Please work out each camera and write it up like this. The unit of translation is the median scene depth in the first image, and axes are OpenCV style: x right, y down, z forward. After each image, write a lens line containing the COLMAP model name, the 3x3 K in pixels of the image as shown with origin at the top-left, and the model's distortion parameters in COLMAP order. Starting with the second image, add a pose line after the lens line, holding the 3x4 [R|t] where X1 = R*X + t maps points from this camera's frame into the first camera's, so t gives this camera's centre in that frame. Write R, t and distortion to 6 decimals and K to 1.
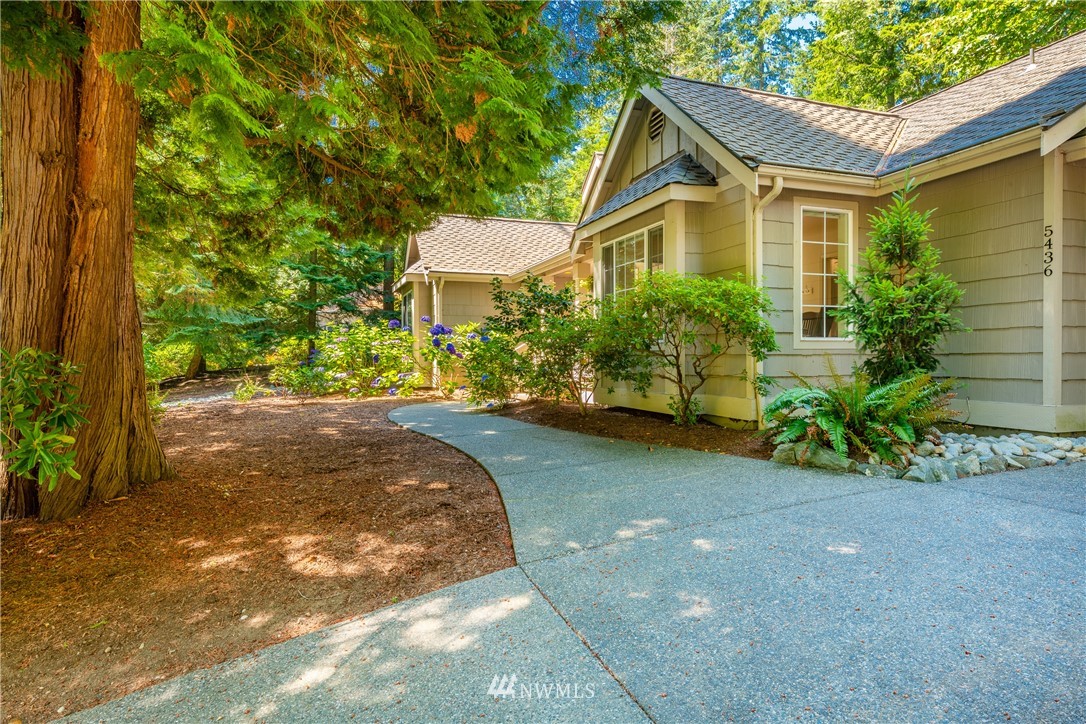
lens RADIAL K [[634.4, 0, 543.0], [0, 634.4, 362.0], [0, 0, 1]] dist [0.004225, -0.000041]
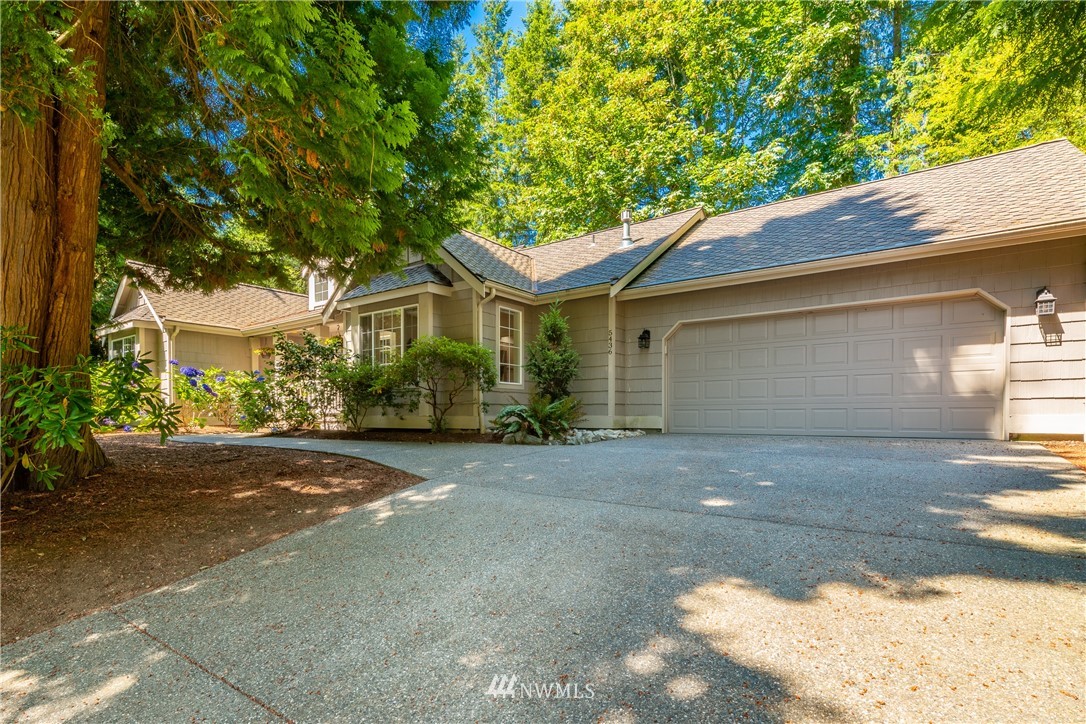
lens RADIAL K [[517.8, 0, 539.6], [0, 517.8, 427.2], [0, 0, 1]] dist [-0.000134, -0.000364]
pose [[0.826064, -0.015053, 0.563375, -0.416973], [0.004271, 0.999782, 0.020451, 0.079684], [-0.563560, -0.014488, 0.825948, -0.325483]]
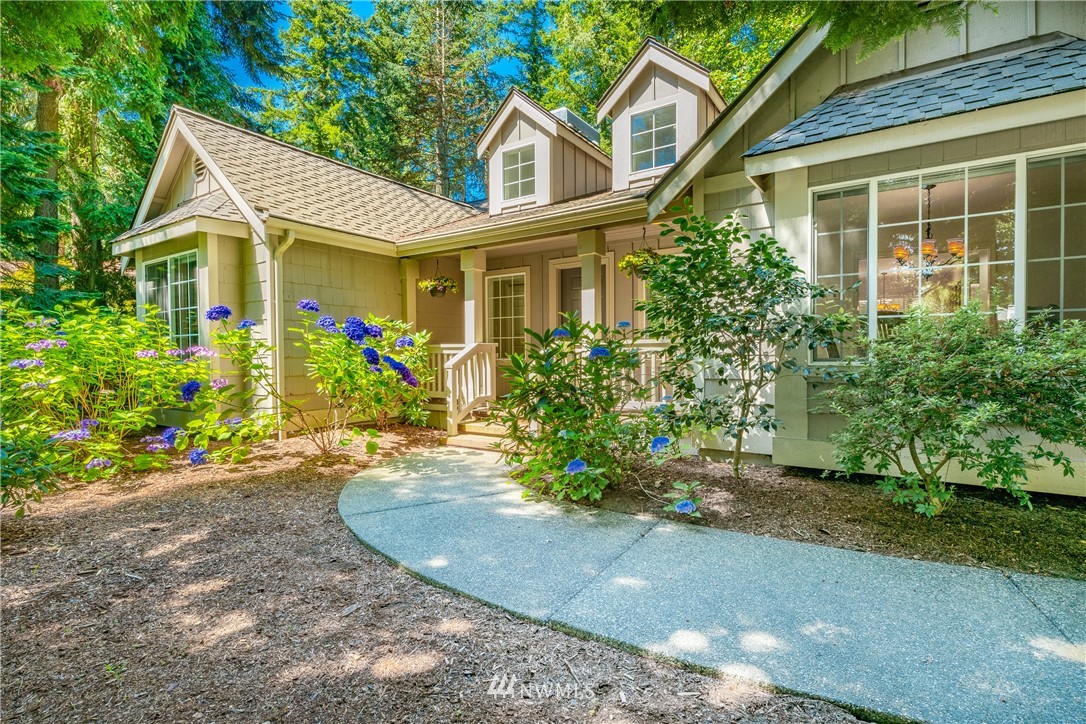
lens RADIAL K [[493.5, 0, 543.0], [0, 493.5, 362.0], [0, 0, 1]] dist [0.000114, -0.000034]
pose [[0.796357, -0.012639, 0.604694, -0.686965], [0.008095, 0.999915, 0.010240, -0.065277], [-0.604772, -0.003259, 0.796392, 1.489484]]
